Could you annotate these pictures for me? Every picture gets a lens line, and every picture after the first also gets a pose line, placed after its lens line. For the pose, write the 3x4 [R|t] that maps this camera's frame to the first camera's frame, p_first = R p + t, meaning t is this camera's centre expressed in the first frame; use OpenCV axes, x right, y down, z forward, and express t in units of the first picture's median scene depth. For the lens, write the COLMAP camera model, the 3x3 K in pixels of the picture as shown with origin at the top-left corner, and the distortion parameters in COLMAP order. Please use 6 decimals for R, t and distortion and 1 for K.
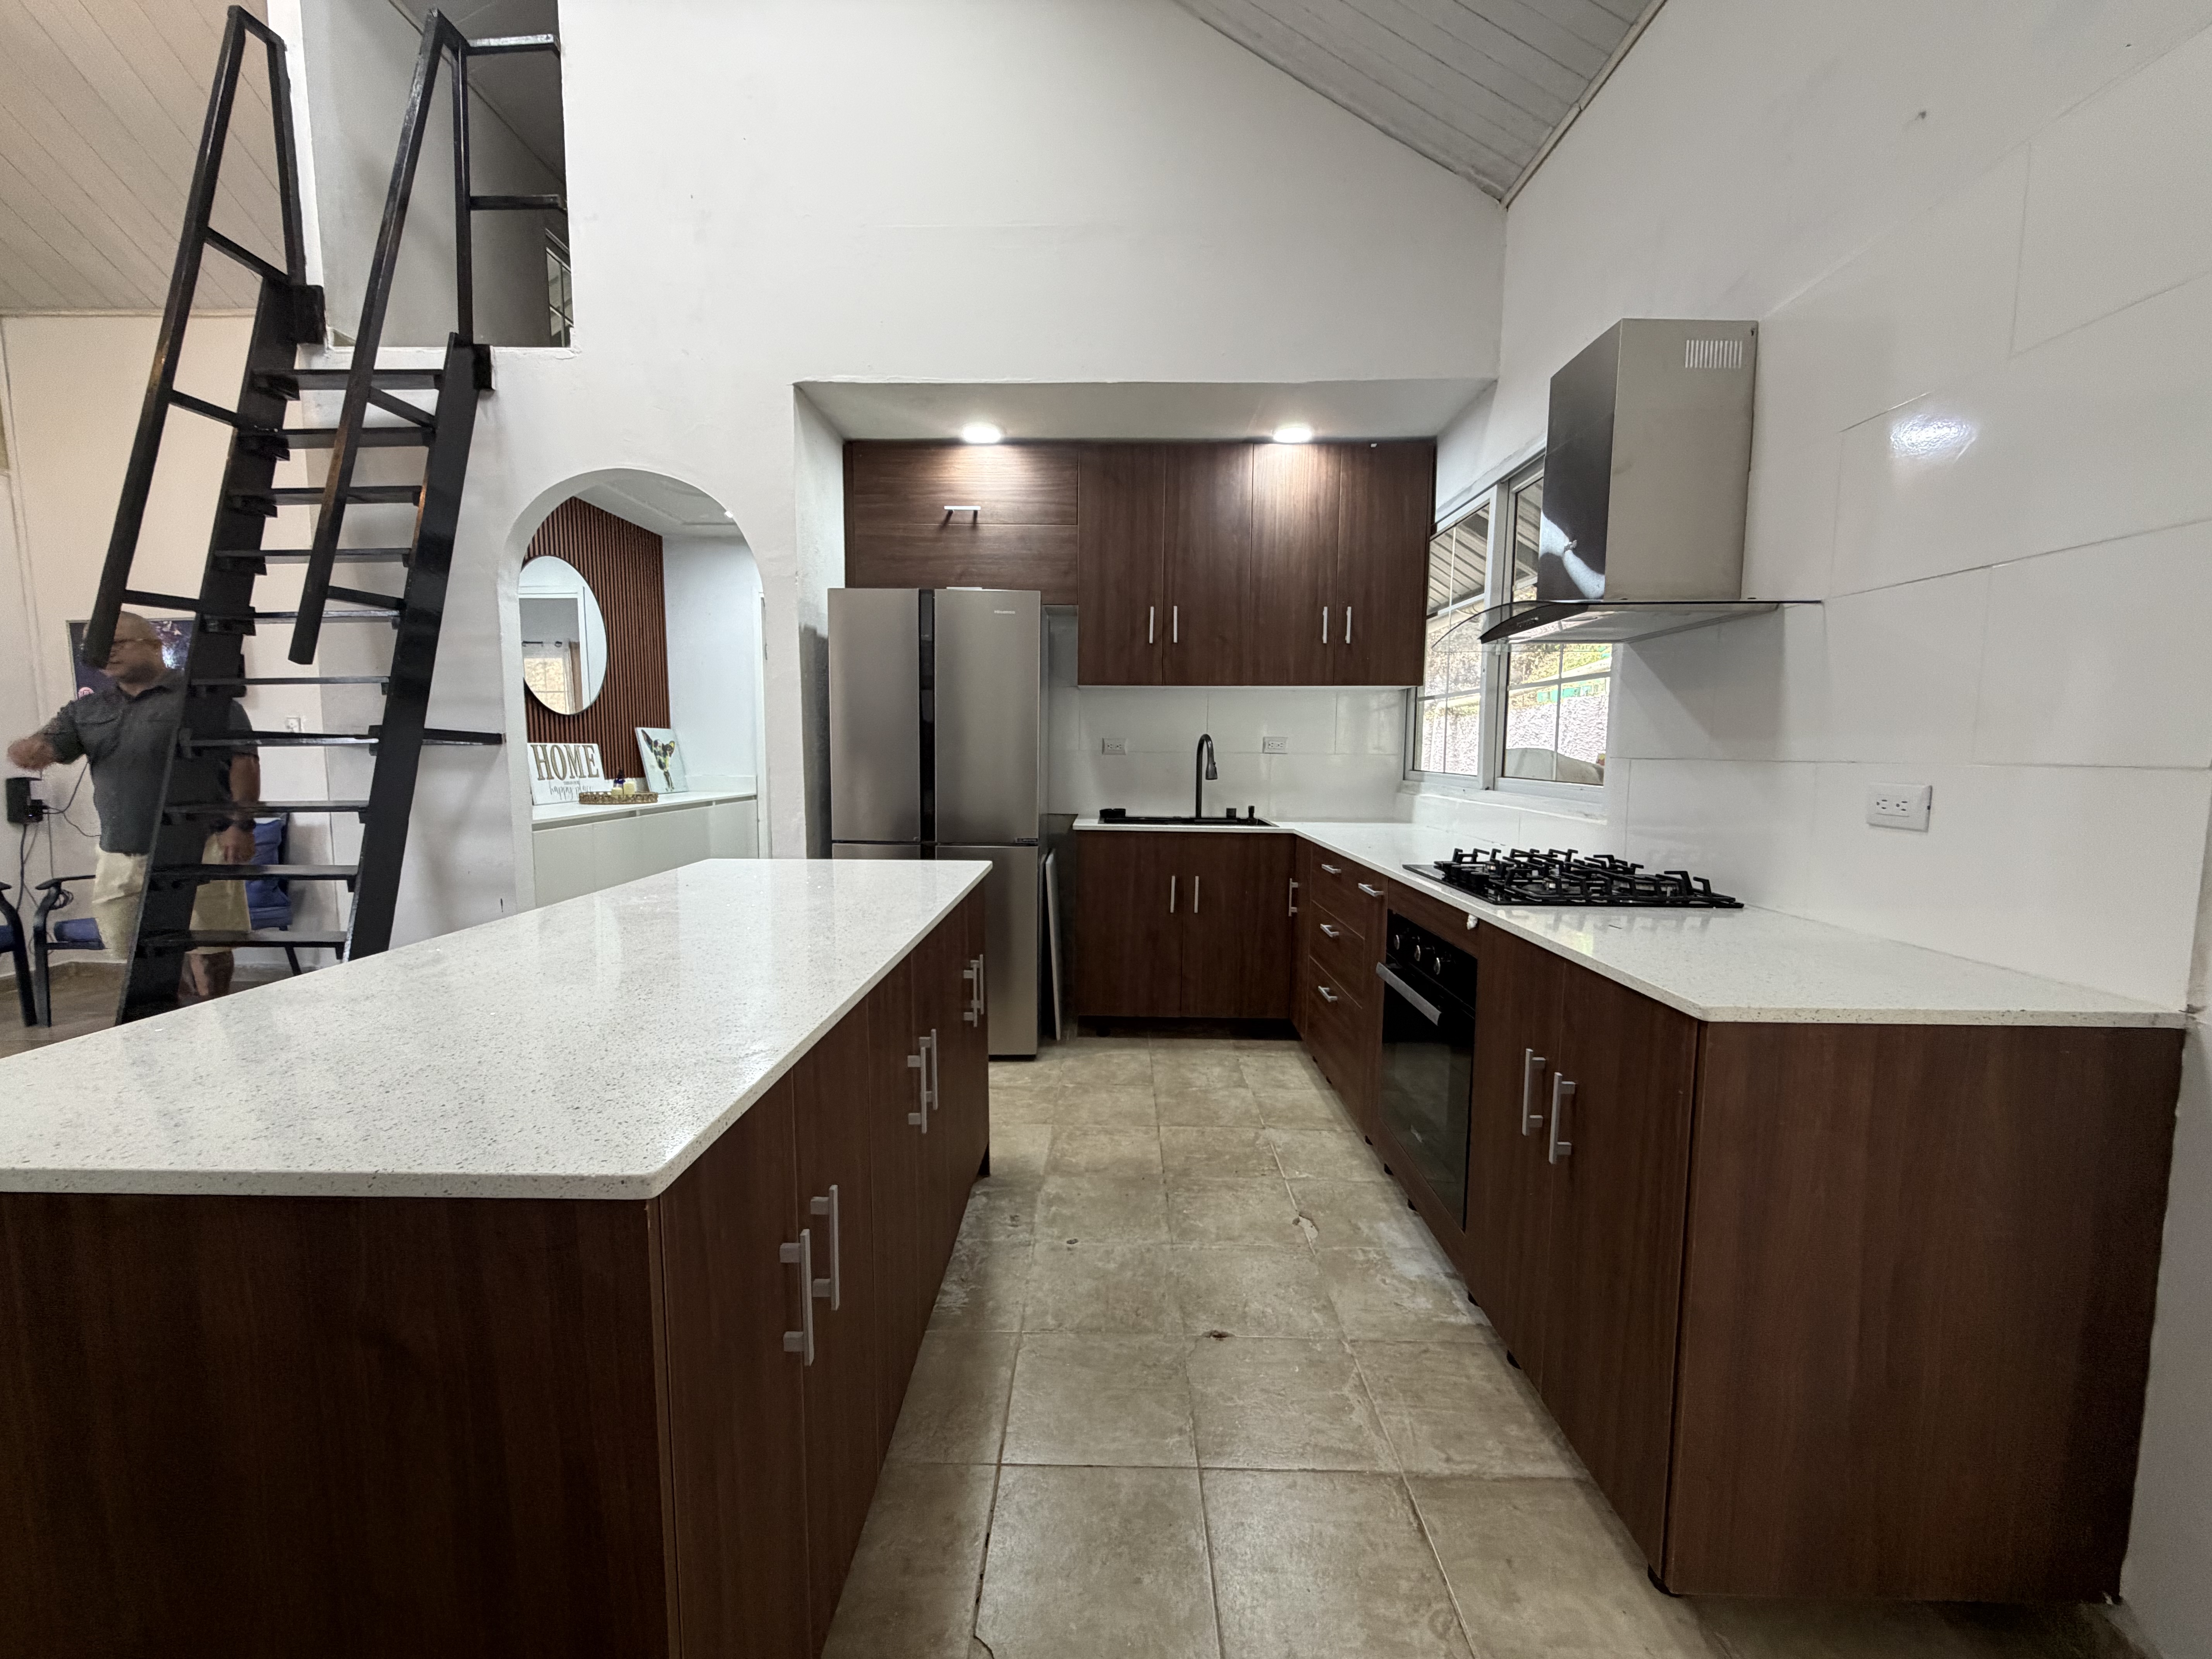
lens RADIAL K [[881.5, 0, 1097.9], [0, 881.5, 831.0], [0, 0, 1]] dist [-0.000110, 0.000200]
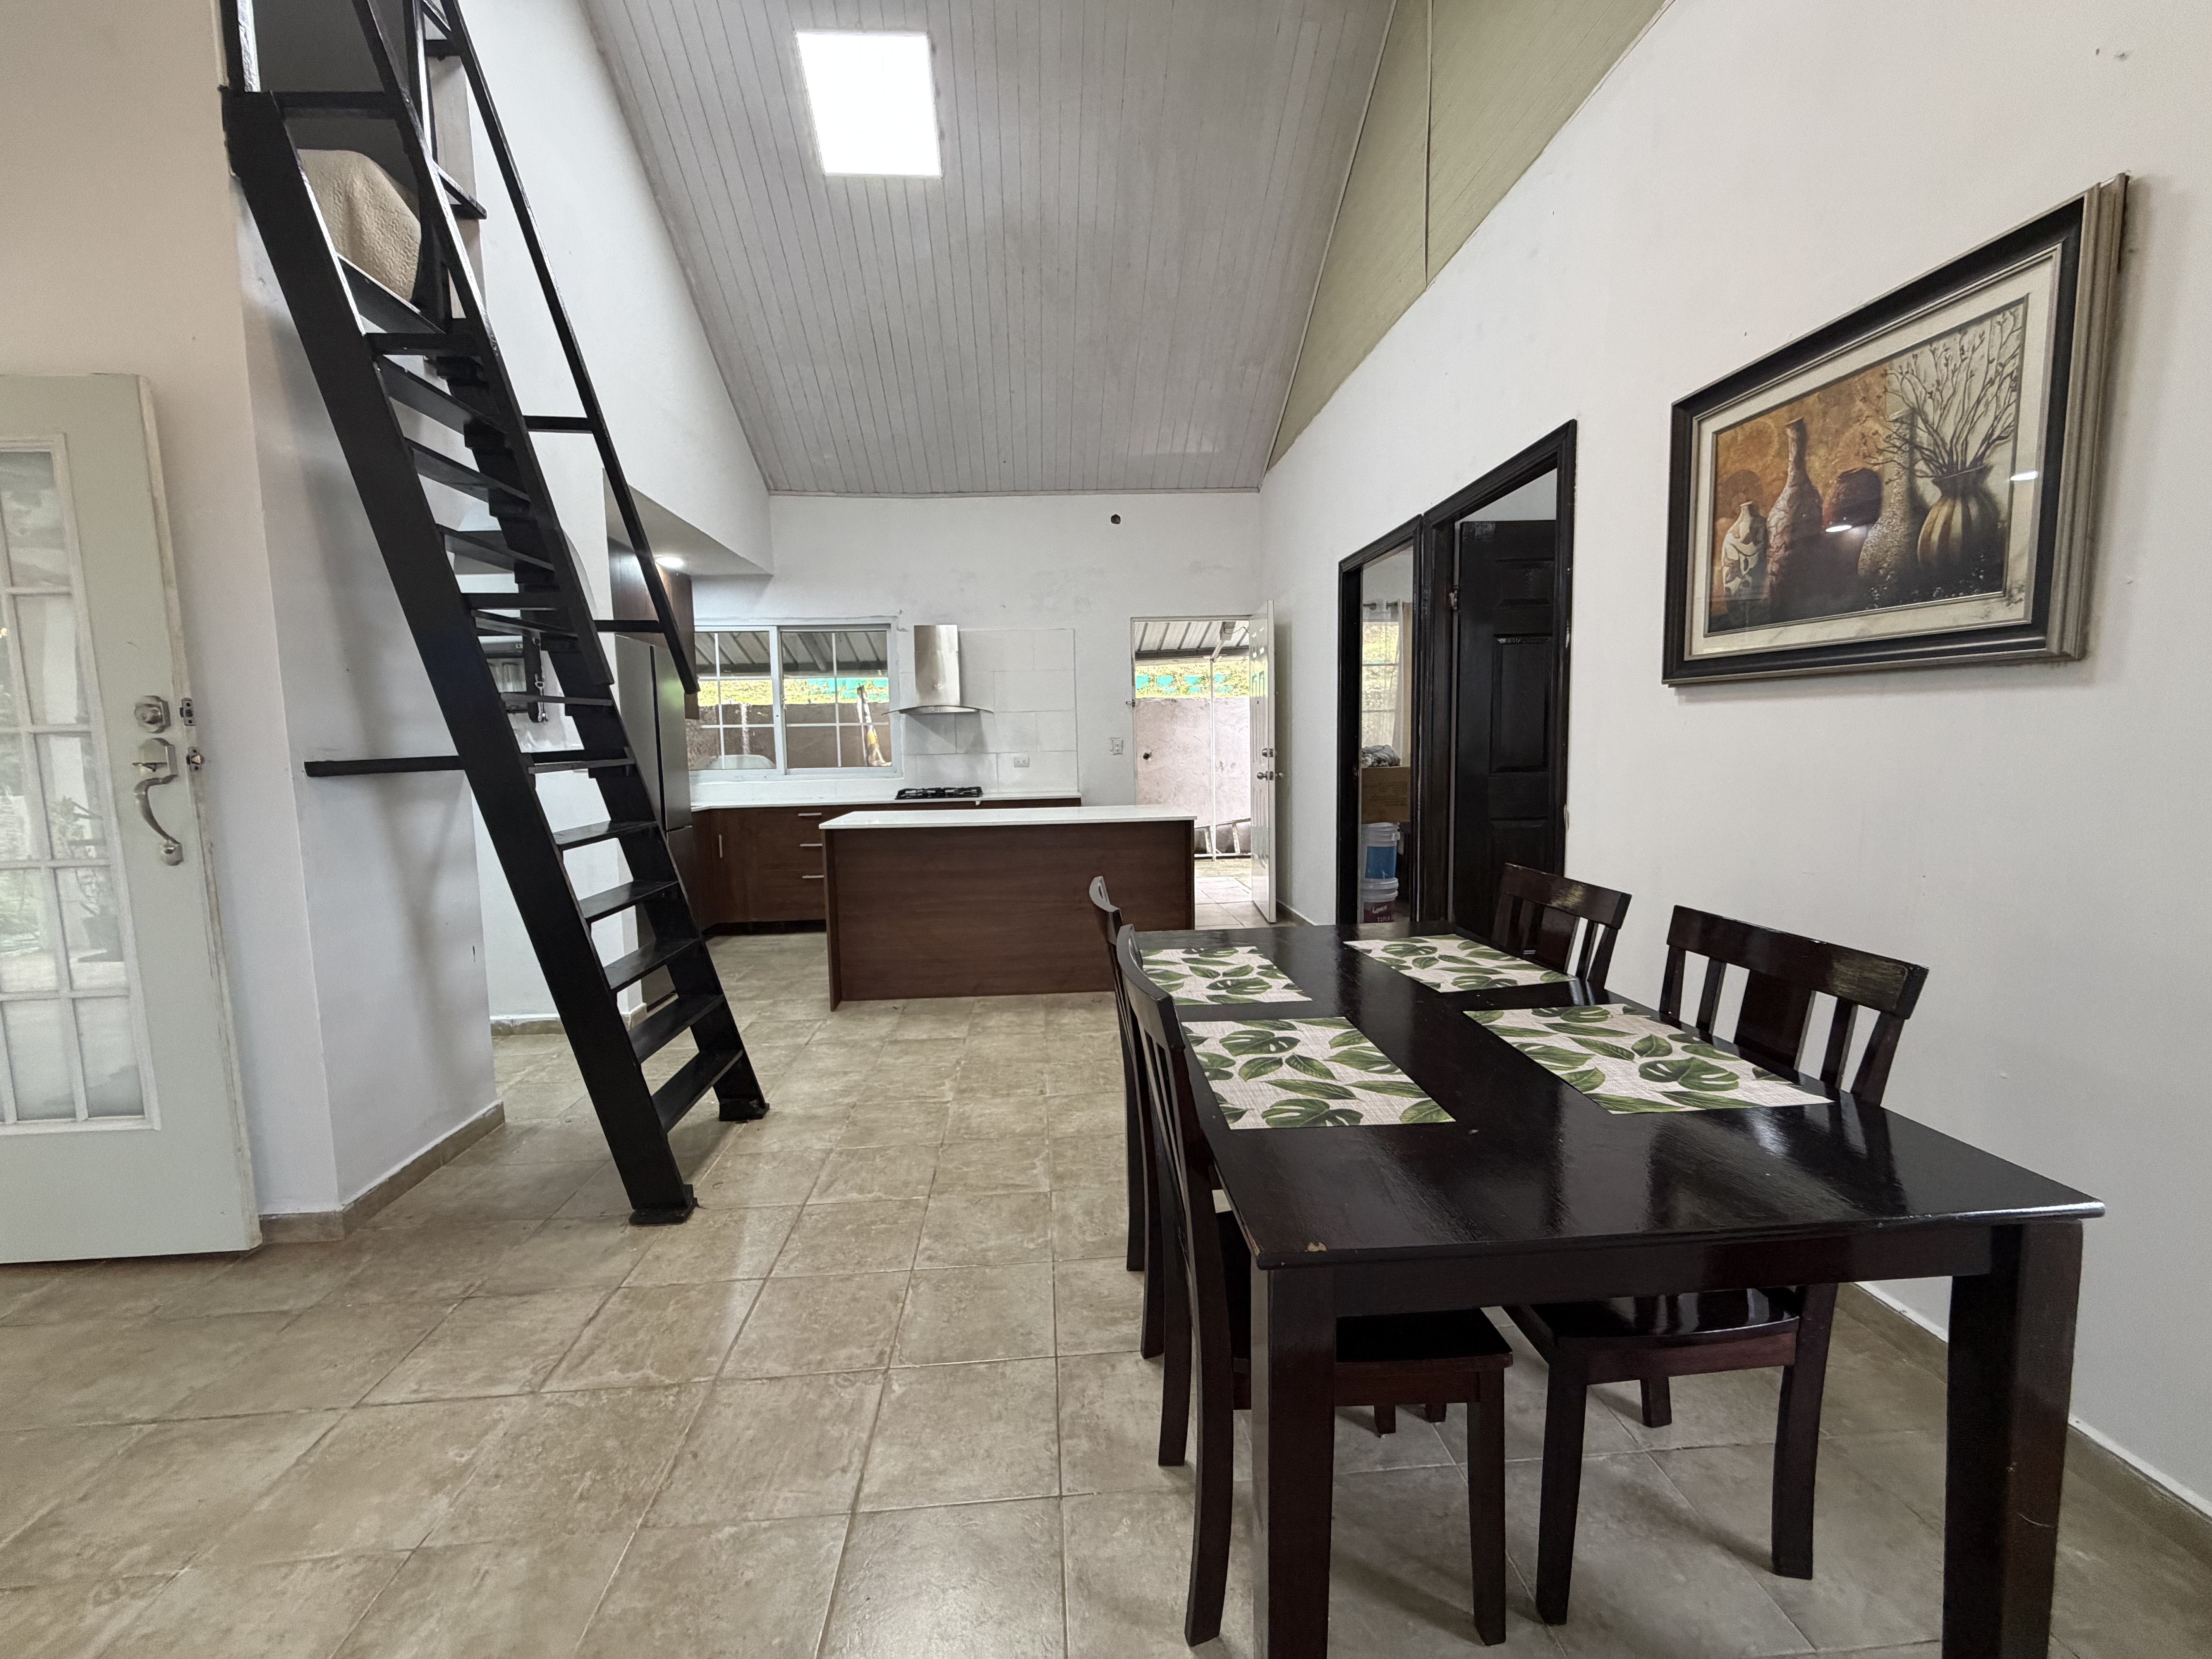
lens RADIAL K [[881.5, 0, 1100.6], [0, 881.5, 827.1], [0, 0, 1]] dist [-0.000110, 0.000200]
pose [[-0.088442, -0.098024, 0.991246, -1.431972], [0.120859, 0.986738, 0.108362, -0.052484], [-0.988722, 0.129384, -0.075422, 0.397669]]
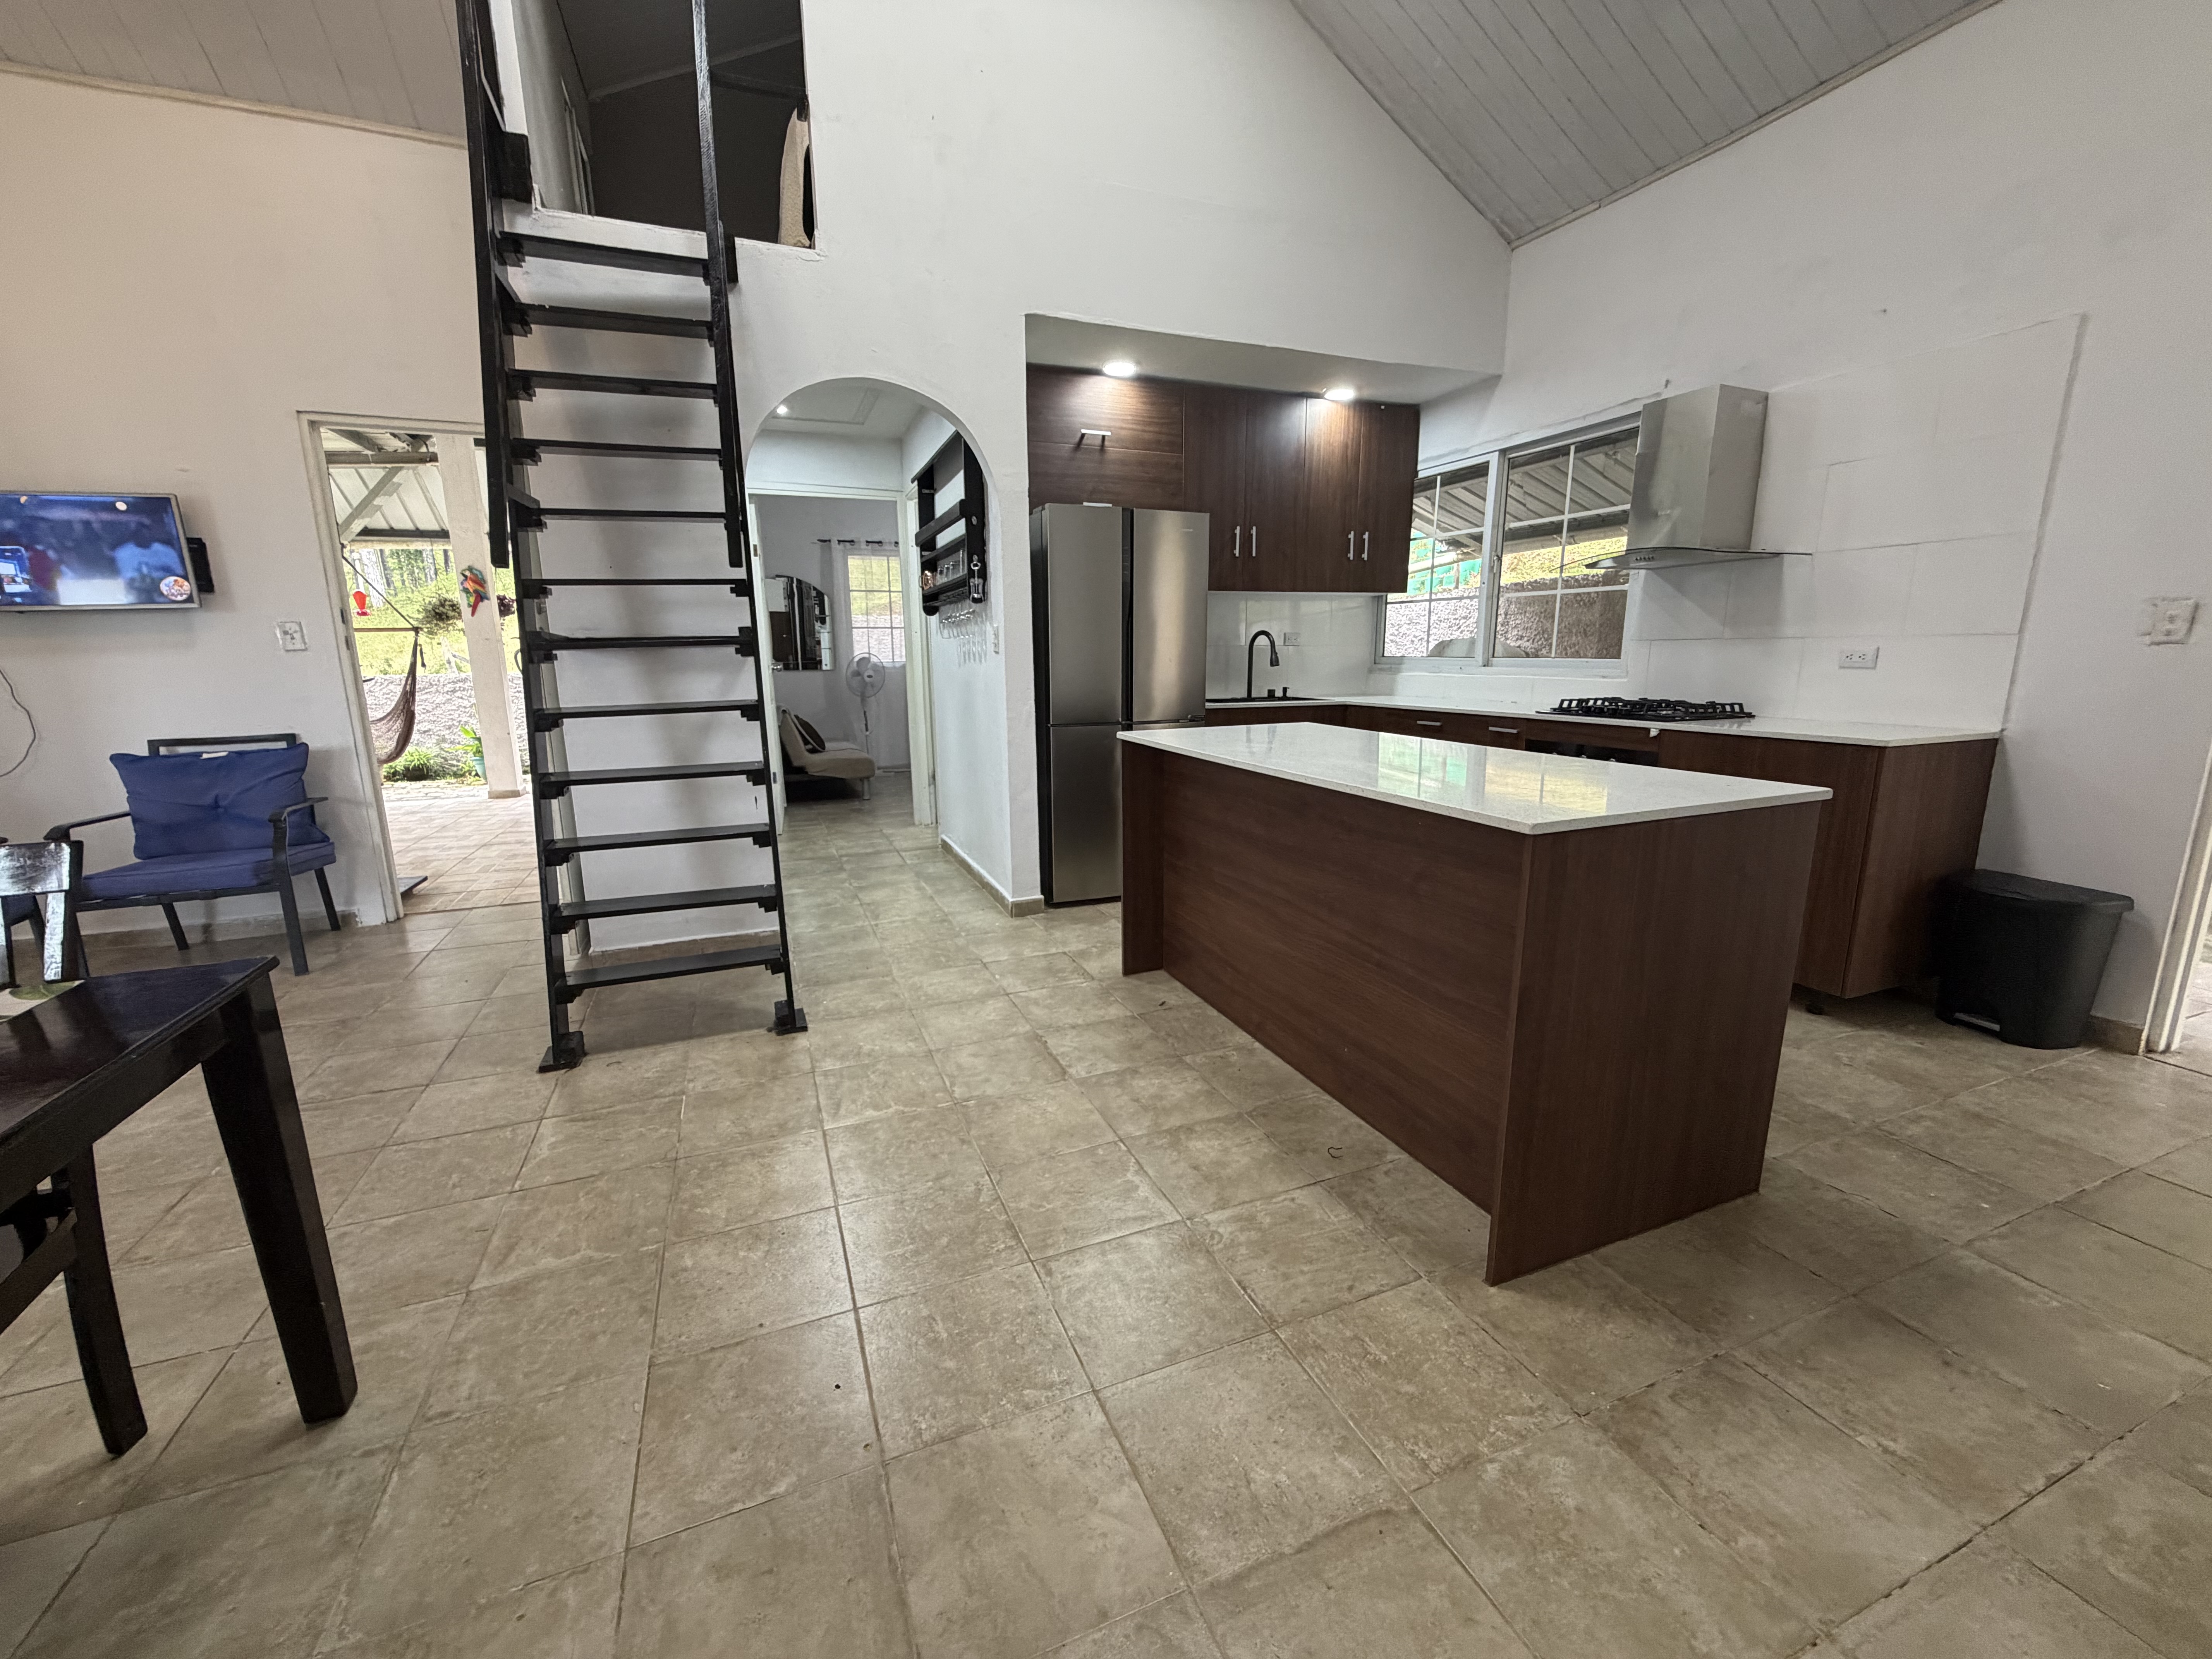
lens RADIAL K [[881.5, 0, 1100.9], [0, 881.5, 832.5], [0, 0, 1]] dist [-0.000110, 0.000200]
pose [[0.921746, -0.094624, 0.376073, -0.630780], [0.052851, 0.991378, 0.119906, 0.015032], [-0.384176, -0.090647, 0.918799, -0.110423]]
